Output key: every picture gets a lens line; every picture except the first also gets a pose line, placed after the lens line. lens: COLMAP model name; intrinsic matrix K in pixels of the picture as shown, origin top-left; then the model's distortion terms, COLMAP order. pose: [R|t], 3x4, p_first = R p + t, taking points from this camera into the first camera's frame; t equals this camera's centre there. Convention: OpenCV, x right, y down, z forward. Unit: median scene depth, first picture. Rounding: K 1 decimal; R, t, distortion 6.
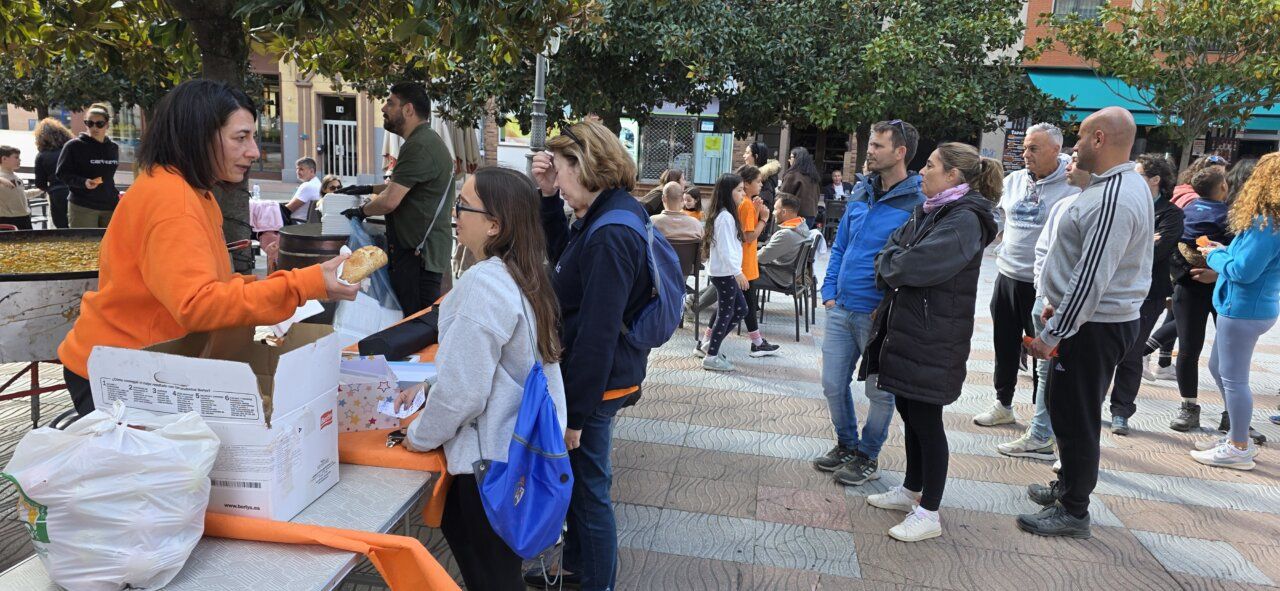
lens RADIAL K [[857.3, 0, 635.2], [0, 857.3, 276.3], [0, 0, 1]] dist [0.062103, -0.073787]
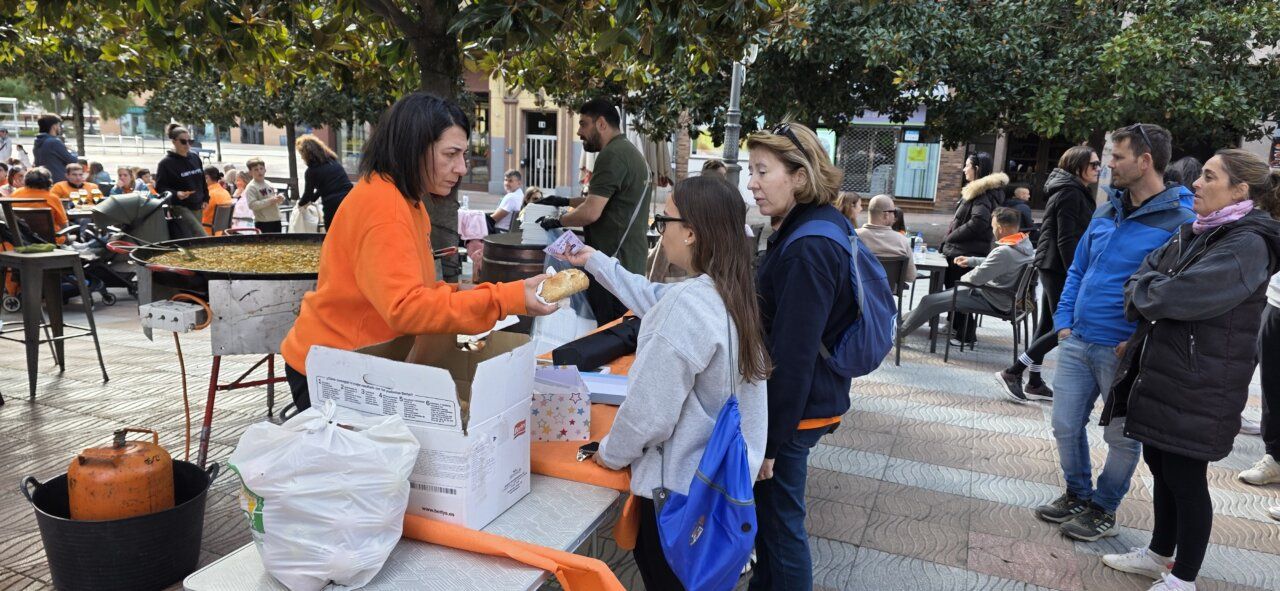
lens RADIAL K [[848.4, 0, 626.7], [0, 848.4, 294.0], [0, 0, 1]] dist [0.049165, -0.061392]
pose [[0.974481, 0.033998, -0.221881, -0.011296], [-0.032741, 0.999420, 0.009344, -0.001305], [0.222070, -0.001841, 0.975029, 0.032614]]
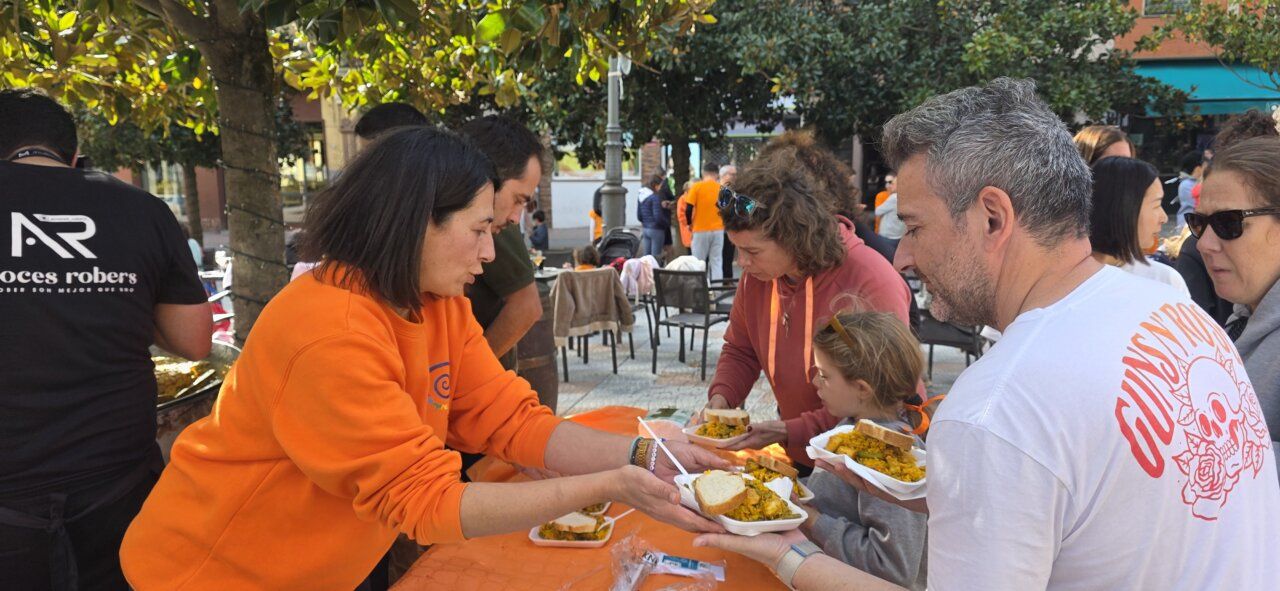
lens RADIAL K [[767.5, 0, 621.4], [0, 767.5, 262.1], [0, 0, 1]] dist [0.033494, -0.044927]
pose [[0.997878, -0.057914, -0.029759, -0.107080], [0.056872, 0.997777, -0.034729, -0.047935], [0.031704, 0.032963, 0.998954, 0.269868]]
